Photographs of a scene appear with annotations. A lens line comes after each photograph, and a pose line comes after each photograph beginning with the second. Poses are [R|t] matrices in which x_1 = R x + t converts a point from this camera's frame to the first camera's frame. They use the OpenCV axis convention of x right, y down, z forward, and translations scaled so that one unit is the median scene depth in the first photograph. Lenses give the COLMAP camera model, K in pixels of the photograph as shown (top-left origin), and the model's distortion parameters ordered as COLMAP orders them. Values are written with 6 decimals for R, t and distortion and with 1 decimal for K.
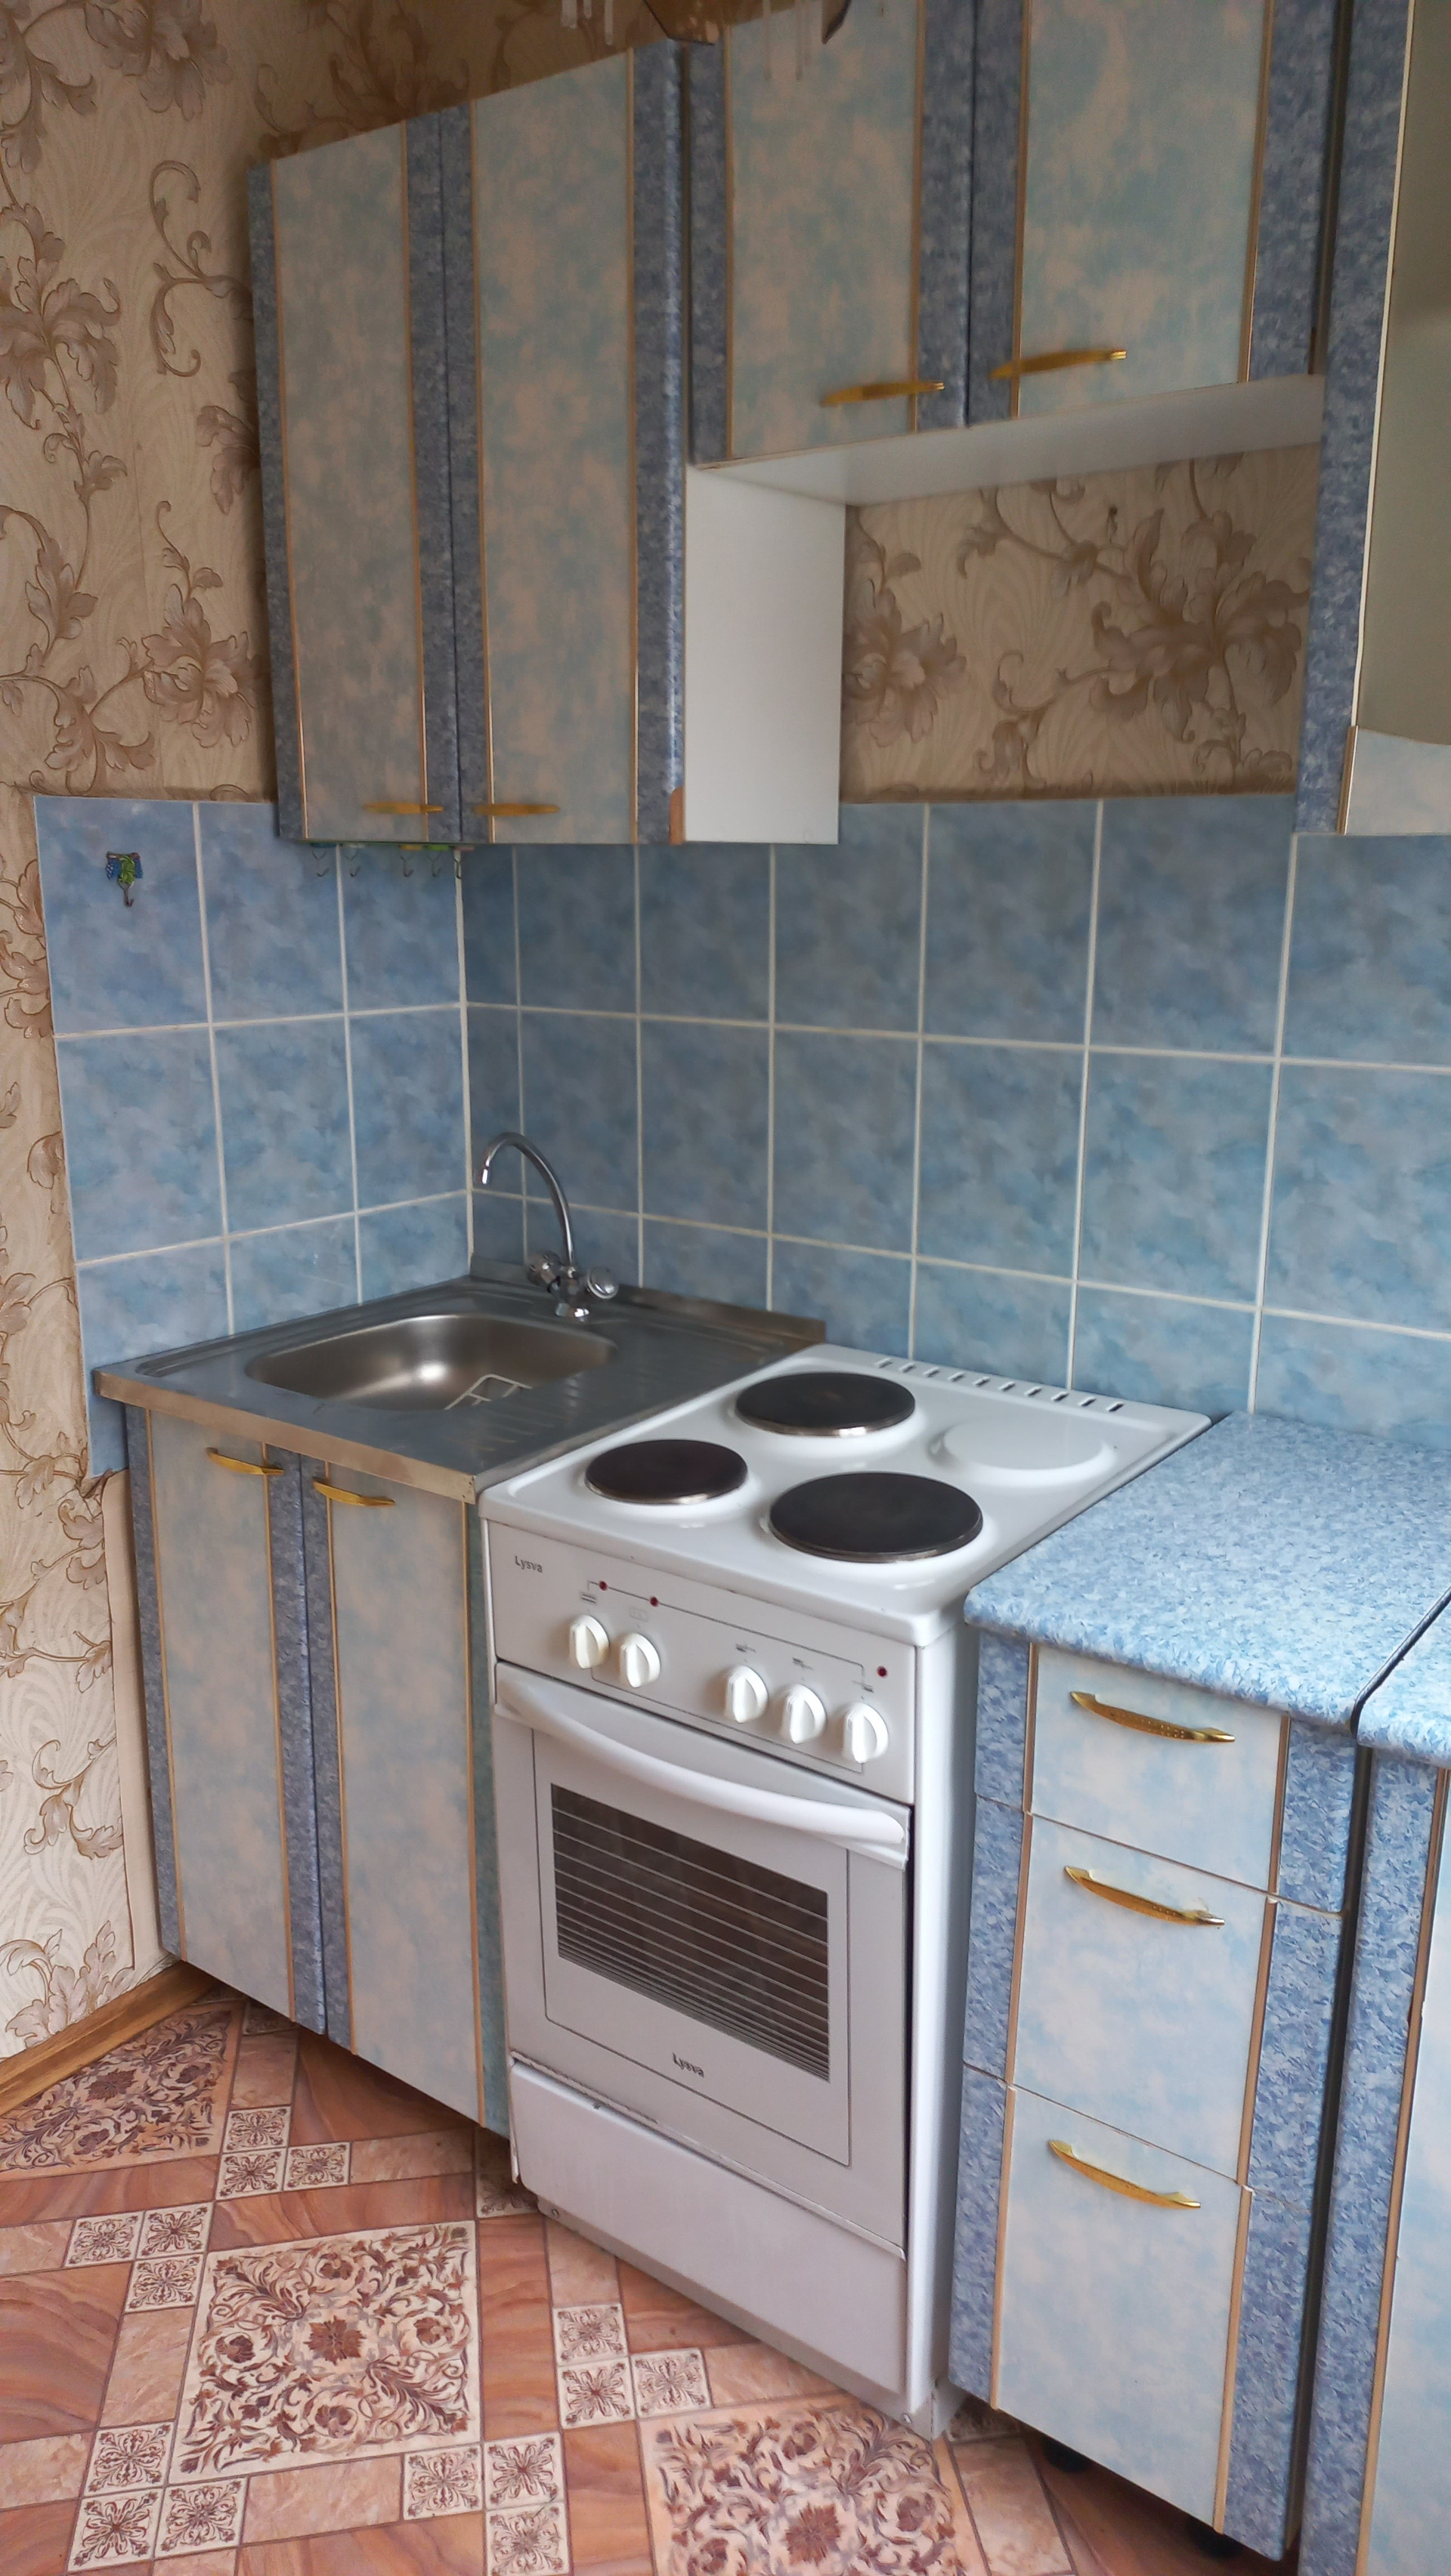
lens RADIAL K [[1861.7, 0, 740.3], [0, 1861.7, 1287.7], [0, 0, 1]] dist [0.051353, -0.021359]
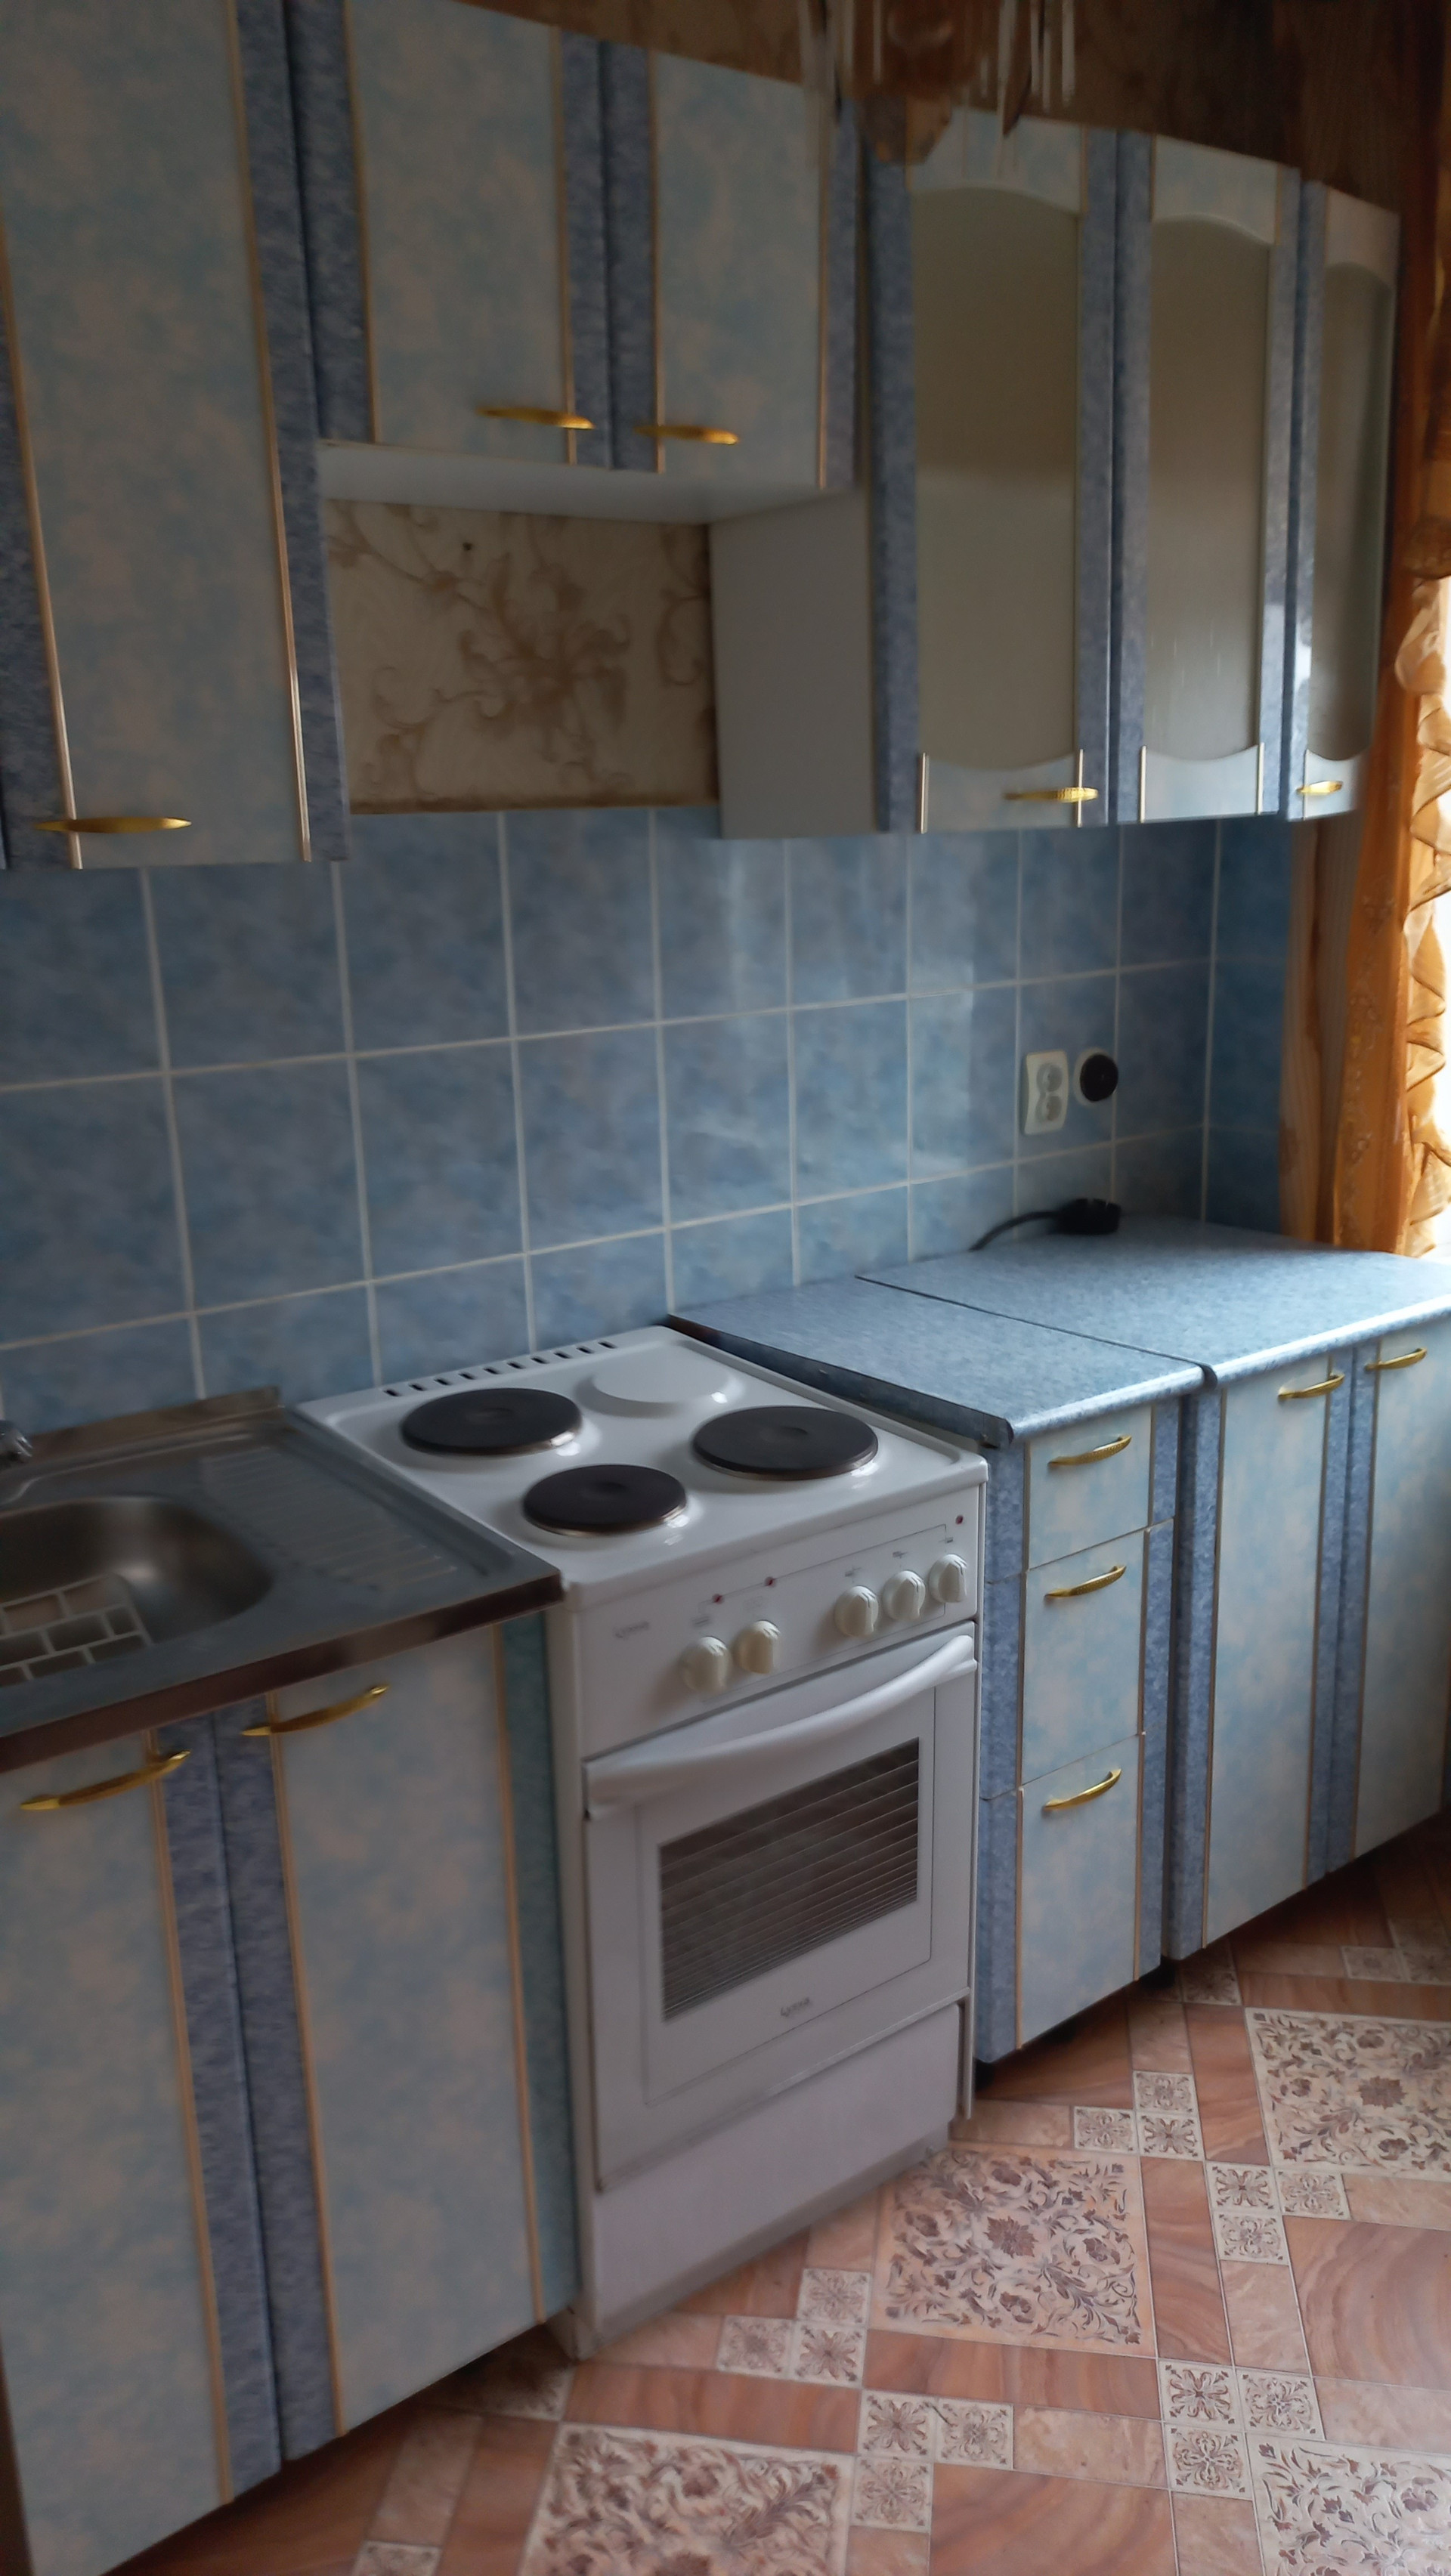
lens RADIAL K [[1861.7, 0, 740.3], [0, 1861.7, 1287.7], [0, 0, 1]] dist [0.051353, -0.021359]
pose [[0.286170, -0.240142, 0.927598, -0.873786], [0.250010, 0.953264, 0.169657, -0.150395], [-0.924987, 0.183358, 0.332833, 0.575543]]
